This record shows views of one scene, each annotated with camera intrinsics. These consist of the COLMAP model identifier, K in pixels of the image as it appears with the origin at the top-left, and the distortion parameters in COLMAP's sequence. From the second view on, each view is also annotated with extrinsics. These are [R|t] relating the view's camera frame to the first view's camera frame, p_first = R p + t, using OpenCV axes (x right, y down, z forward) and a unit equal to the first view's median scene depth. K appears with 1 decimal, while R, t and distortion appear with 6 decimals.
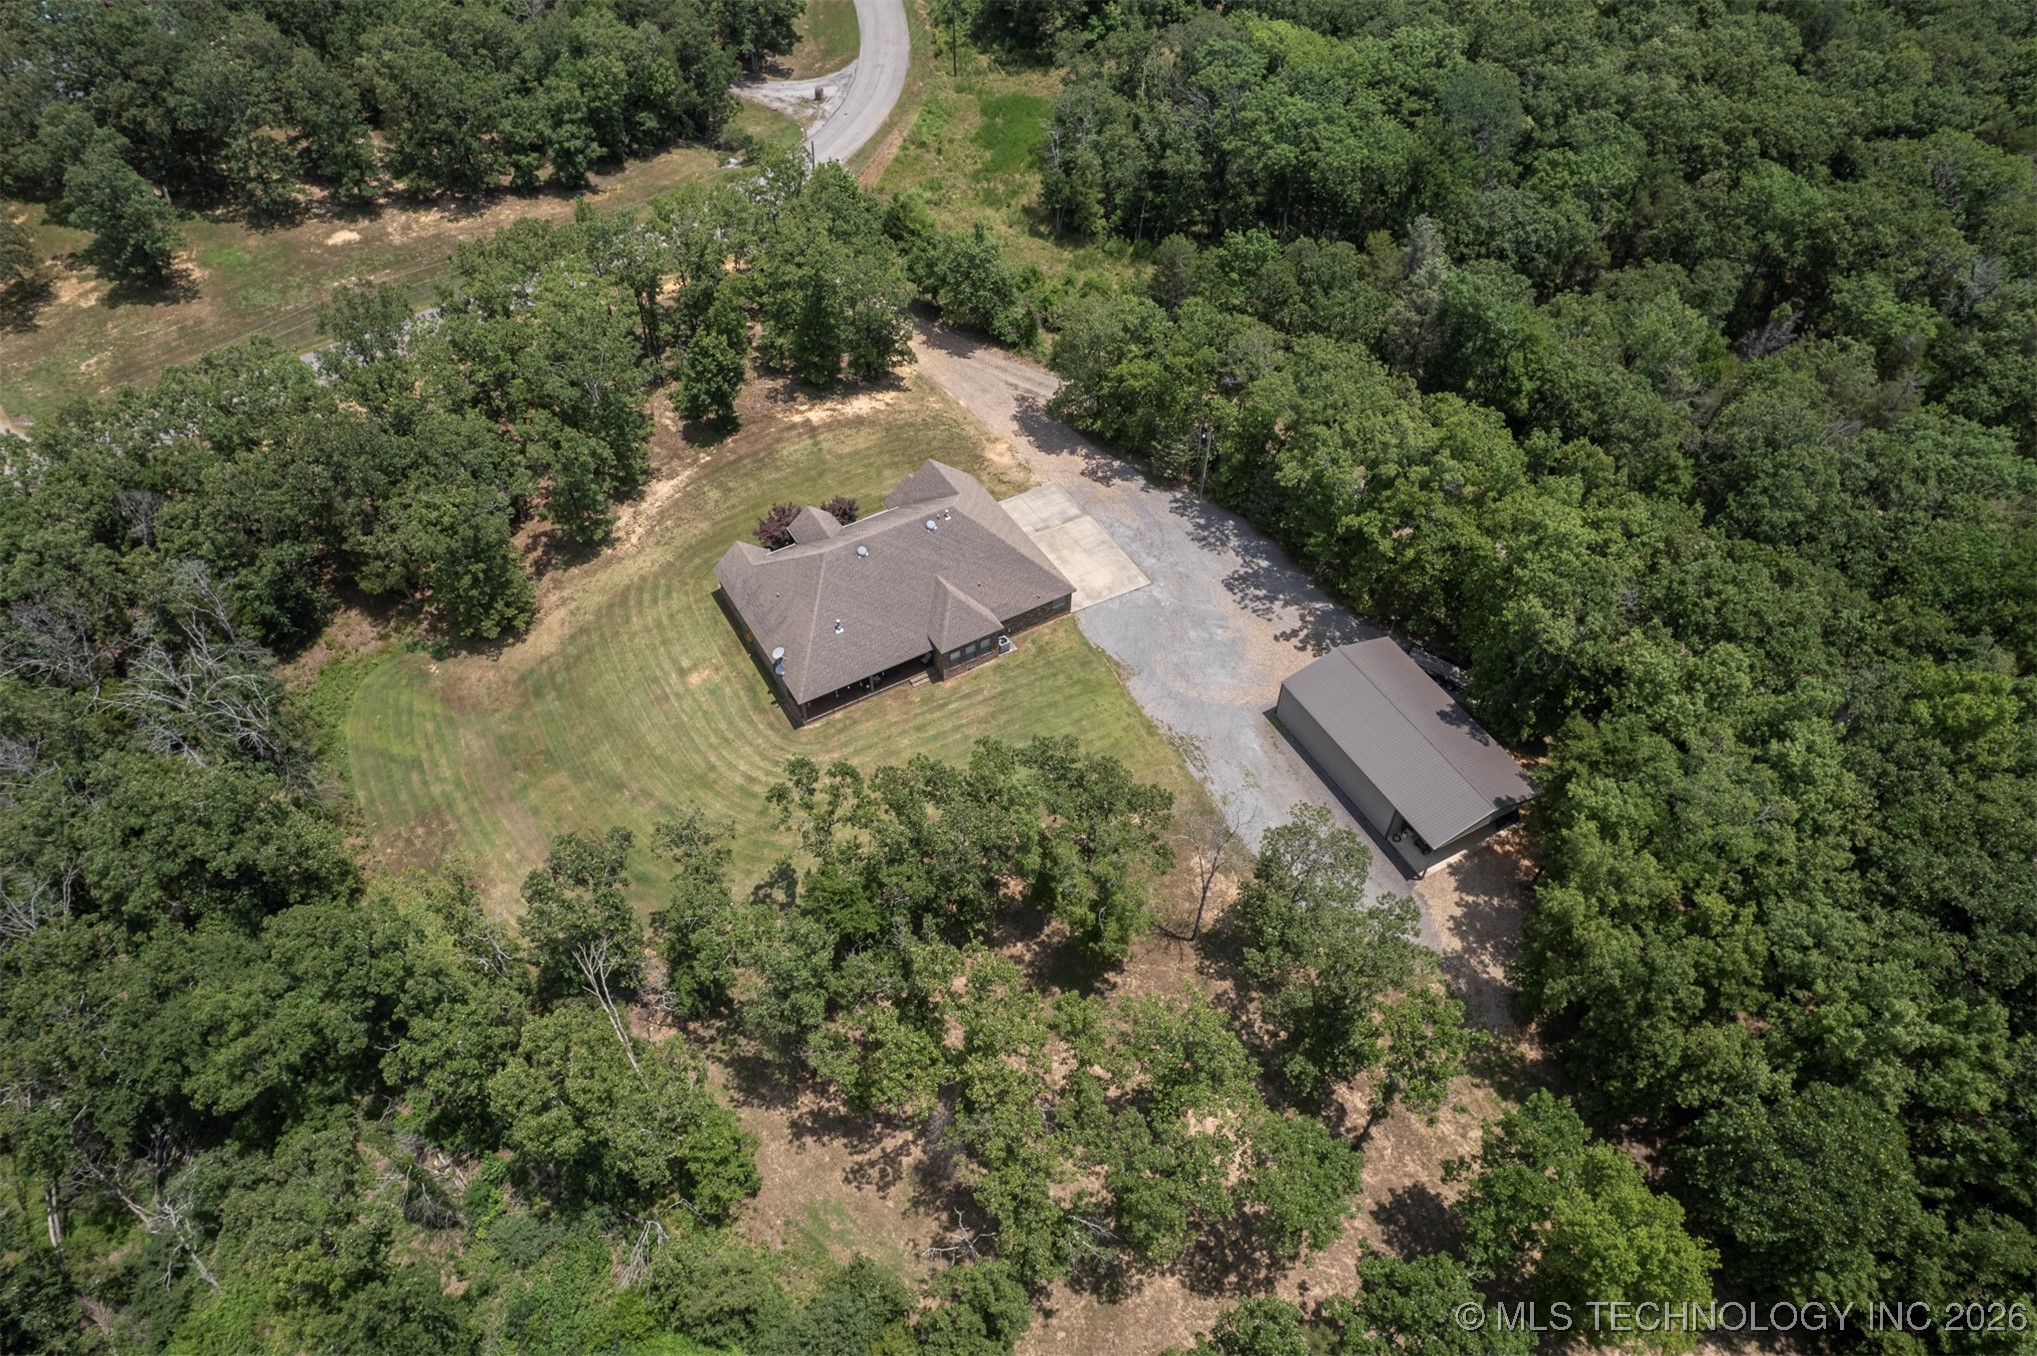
lens RADIAL K [[1300.2, 0, 1024.7], [0, 1300.2, 668.2], [0, 0, 1]] dist [-0.082574, 0.072984]
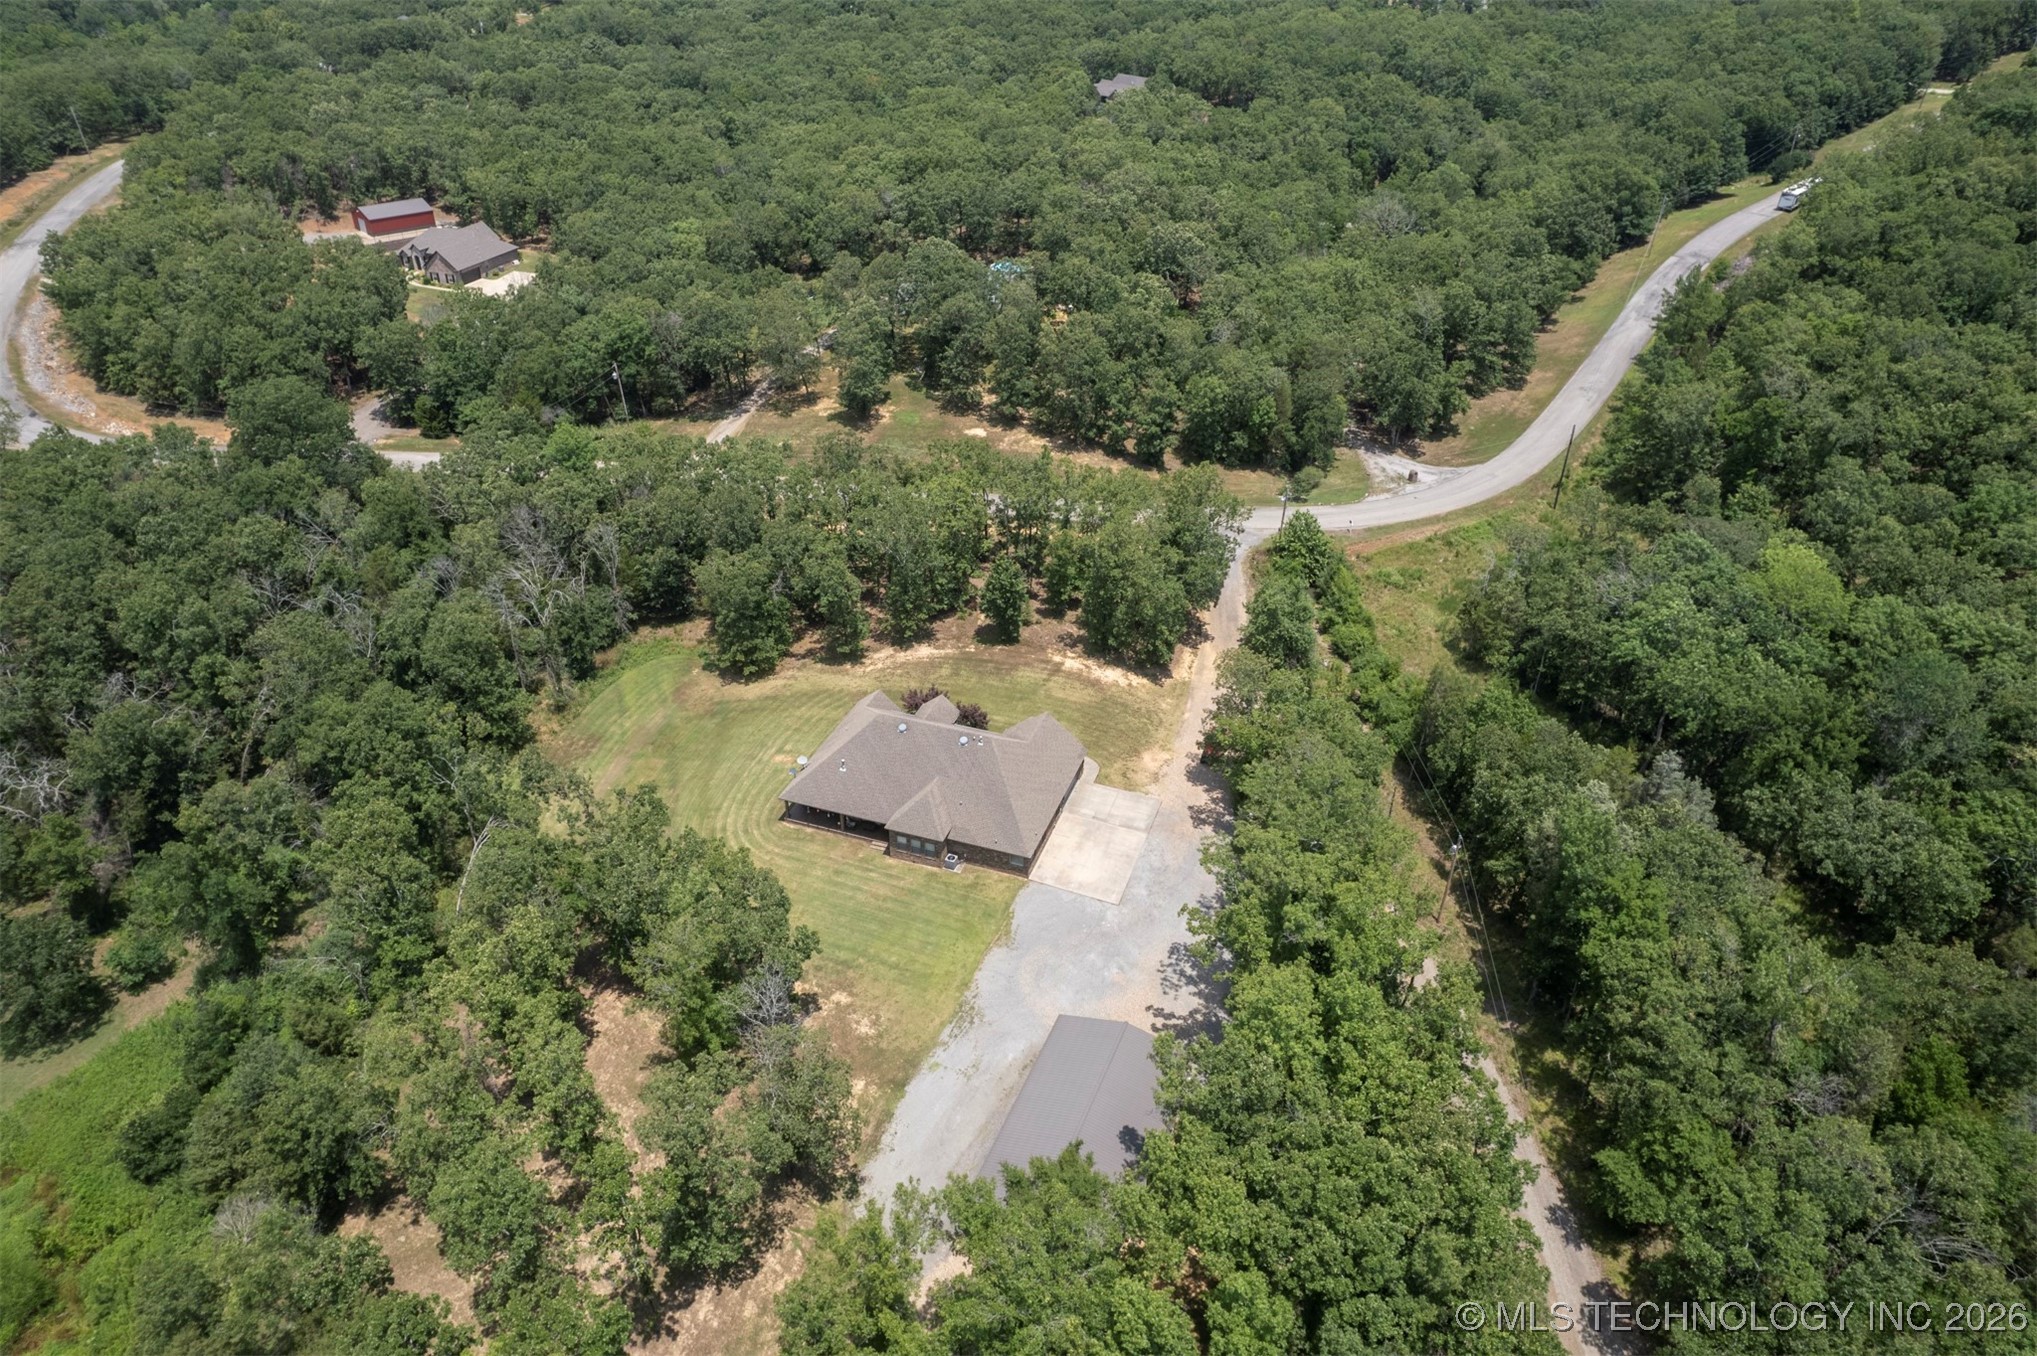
lens RADIAL K [[1291.7, 0, 1018.5], [0, 1291.7, 678.0], [0, 0, 1]] dist [-0.059212, 0.033526]
pose [[0.638984, 0.407832, -0.652206, 0.589755], [-0.563624, 0.825240, -0.036165, -0.122349], [0.523477, 0.390707, 0.757179, 0.115099]]
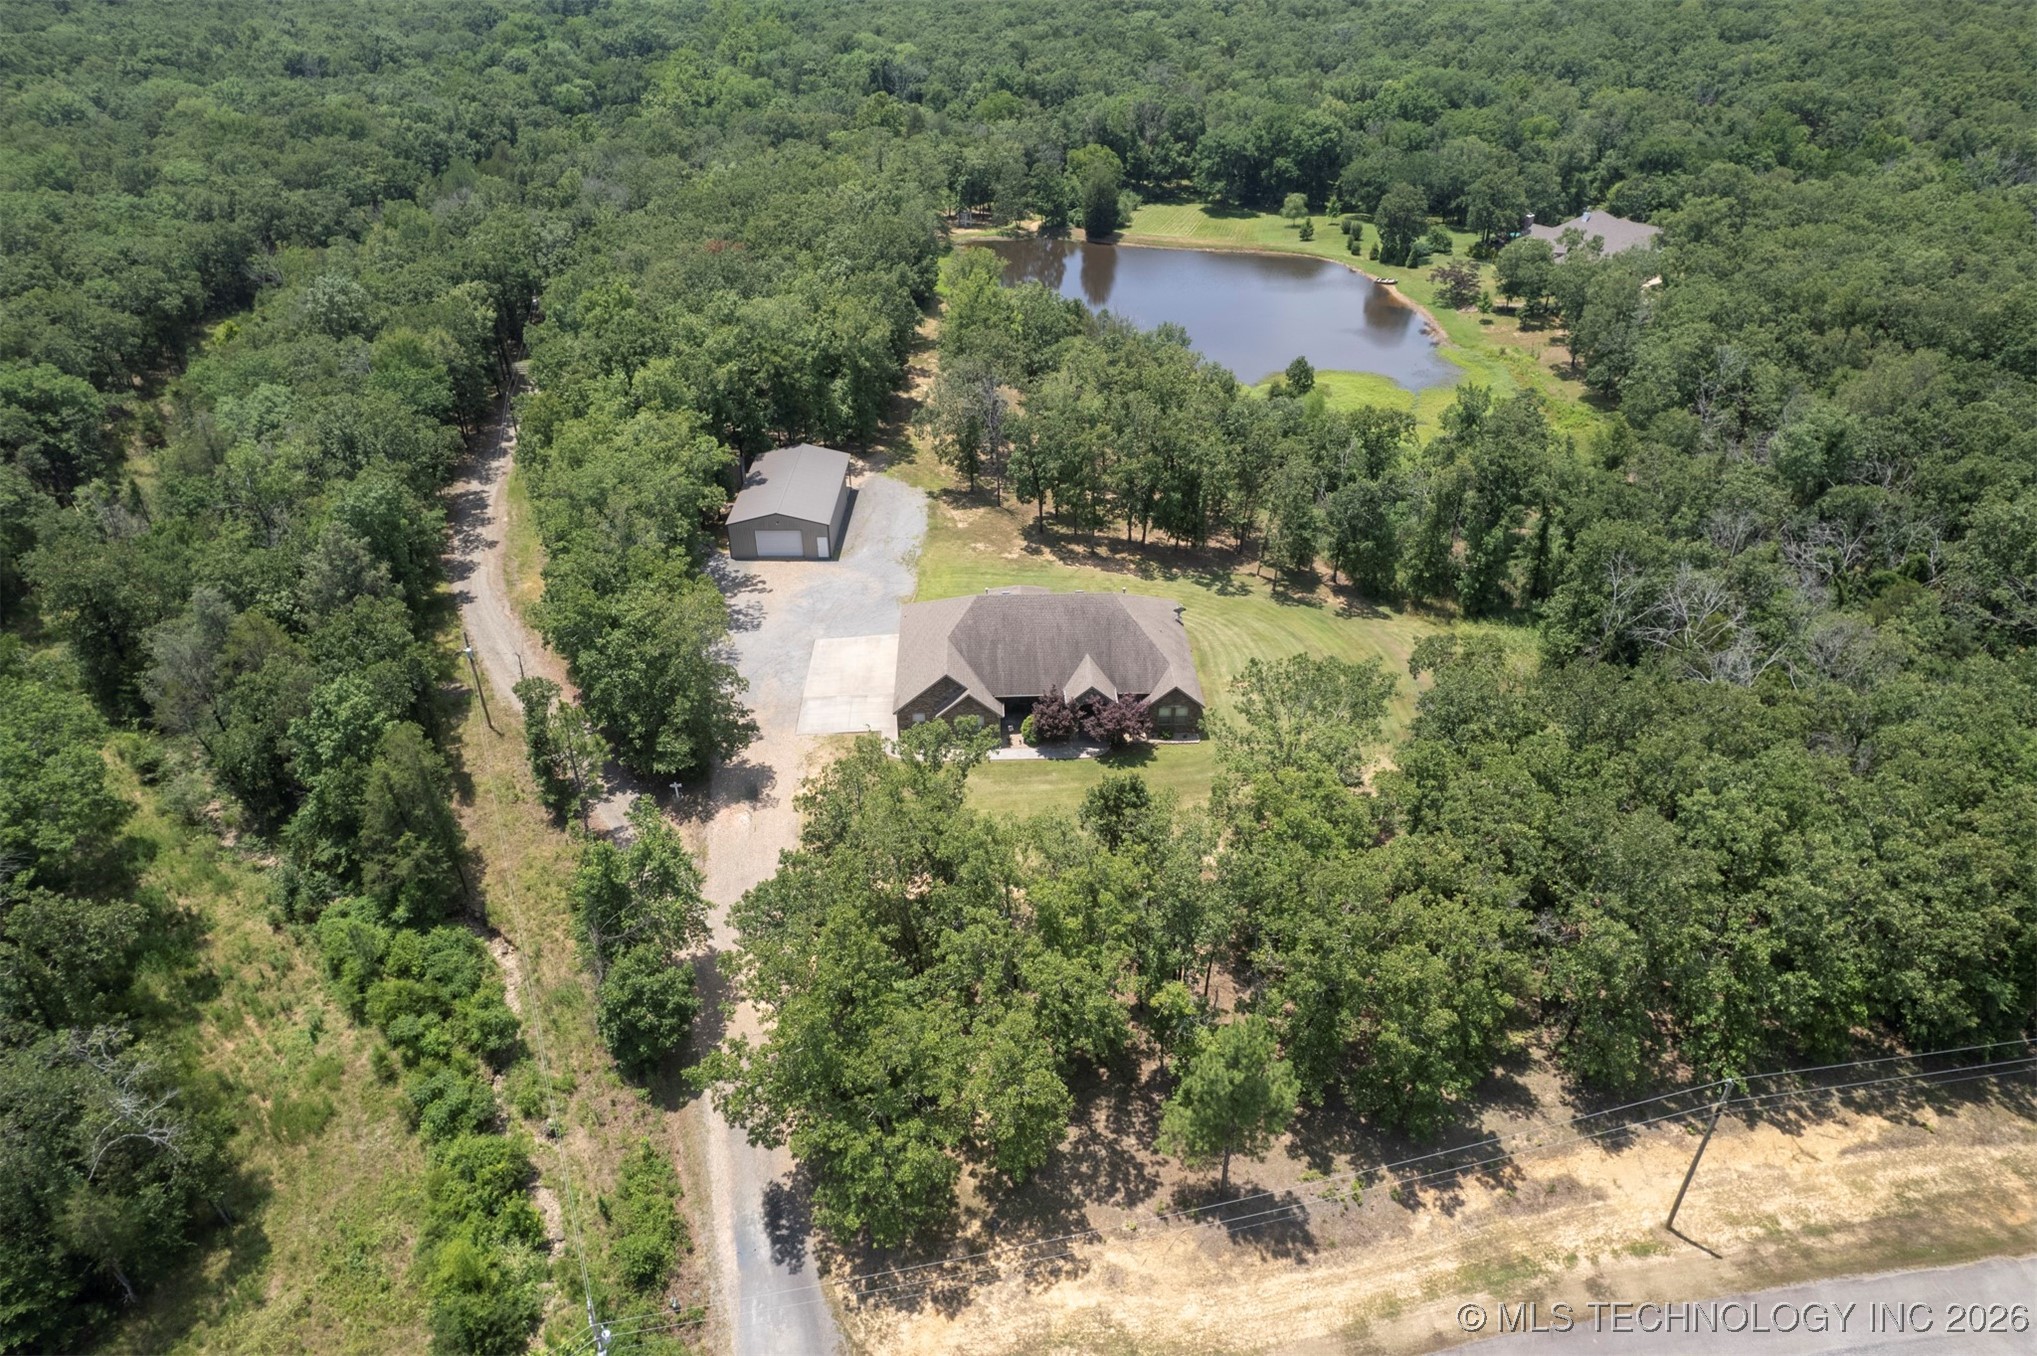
lens RADIAL K [[1300.2, 0, 1024.7], [0, 1300.2, 668.2], [0, 0, 1]] dist [-0.082574, 0.072984]
pose [[-0.876016, -0.271072, 0.398894, -0.443717], [0.340767, 0.237391, 0.909683, -0.893383], [-0.341283, 0.932827, -0.115586, 1.007607]]
